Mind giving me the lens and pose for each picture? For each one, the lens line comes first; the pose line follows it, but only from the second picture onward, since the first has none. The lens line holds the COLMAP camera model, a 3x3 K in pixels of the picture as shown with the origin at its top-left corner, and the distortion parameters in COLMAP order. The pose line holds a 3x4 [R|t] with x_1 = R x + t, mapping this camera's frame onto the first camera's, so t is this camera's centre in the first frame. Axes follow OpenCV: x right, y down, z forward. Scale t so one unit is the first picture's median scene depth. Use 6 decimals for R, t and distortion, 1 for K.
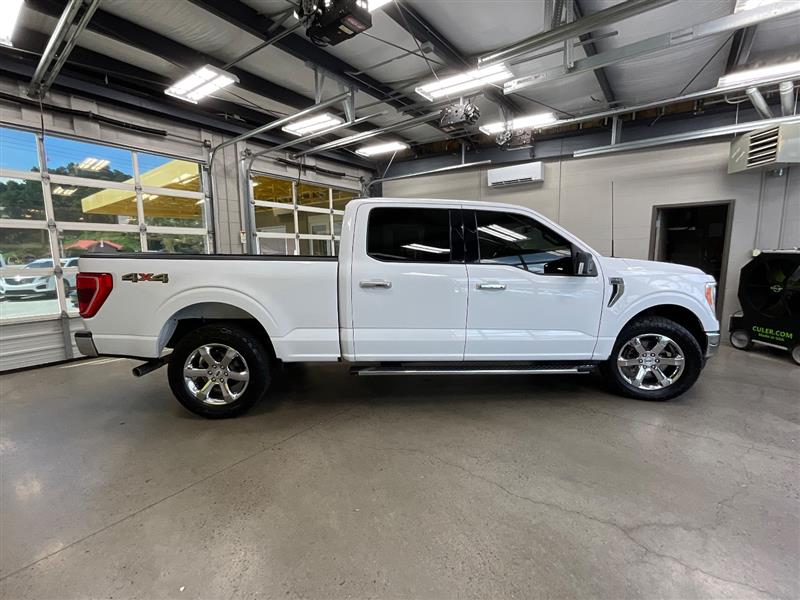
lens RADIAL K [[358.9, 0, 401.7], [0, 358.9, 298.8], [0, 0, 1]] dist [0.001416, 0.001146]
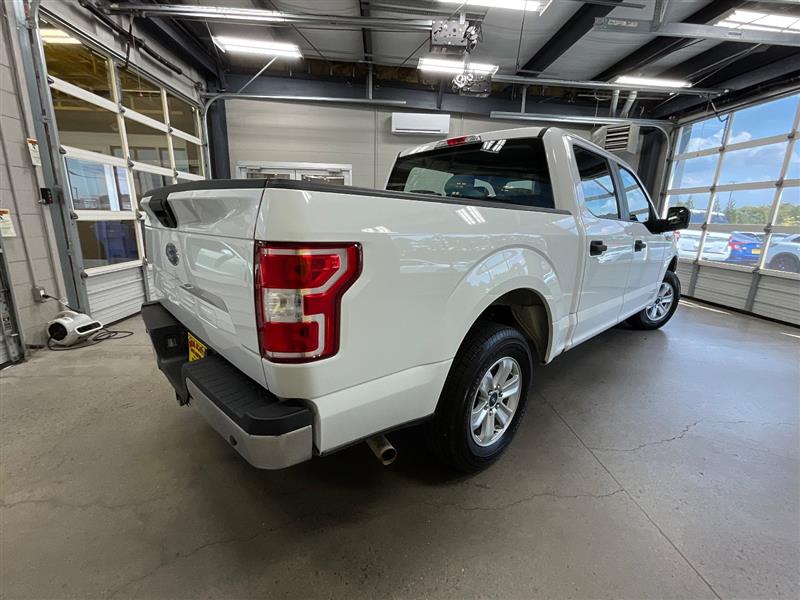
lens RADIAL K [[358.9, 0, 401.7], [0, 358.9, 298.8], [0, 0, 1]] dist [0.001416, 0.001146]
pose [[0.753934, -0.122690, 0.645392, -0.505039], [0.047860, 0.990054, 0.132301, -0.027184], [-0.655204, -0.068857, 0.752307, 0.390765]]
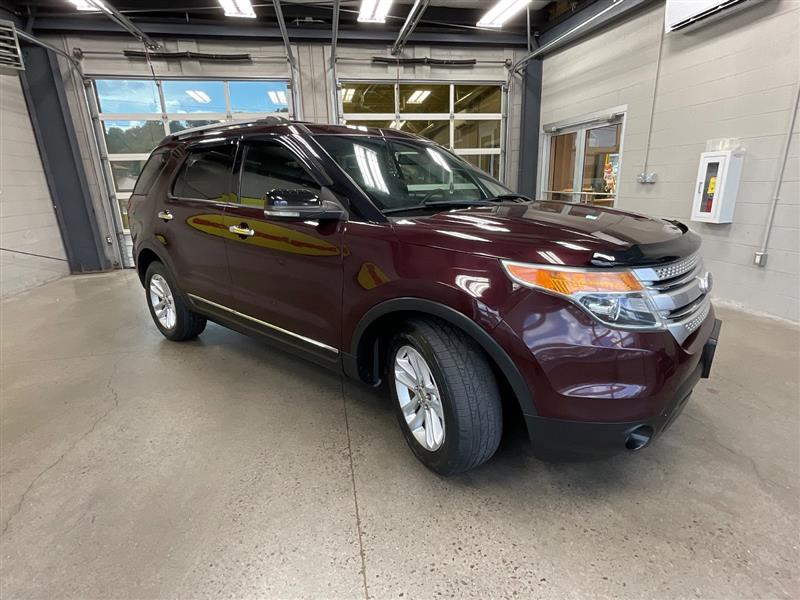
lens RADIAL K [[417.9, 0, 401.0], [0, 417.9, 298.1], [0, 0, 1]] dist [0.003206, -0.000010]
pose [[0.742756, 0.171463, -0.647235, 0.574371], [-0.062620, 0.980207, 0.187811, -0.034700], [0.666627, -0.098968, 0.738792, 0.343239]]
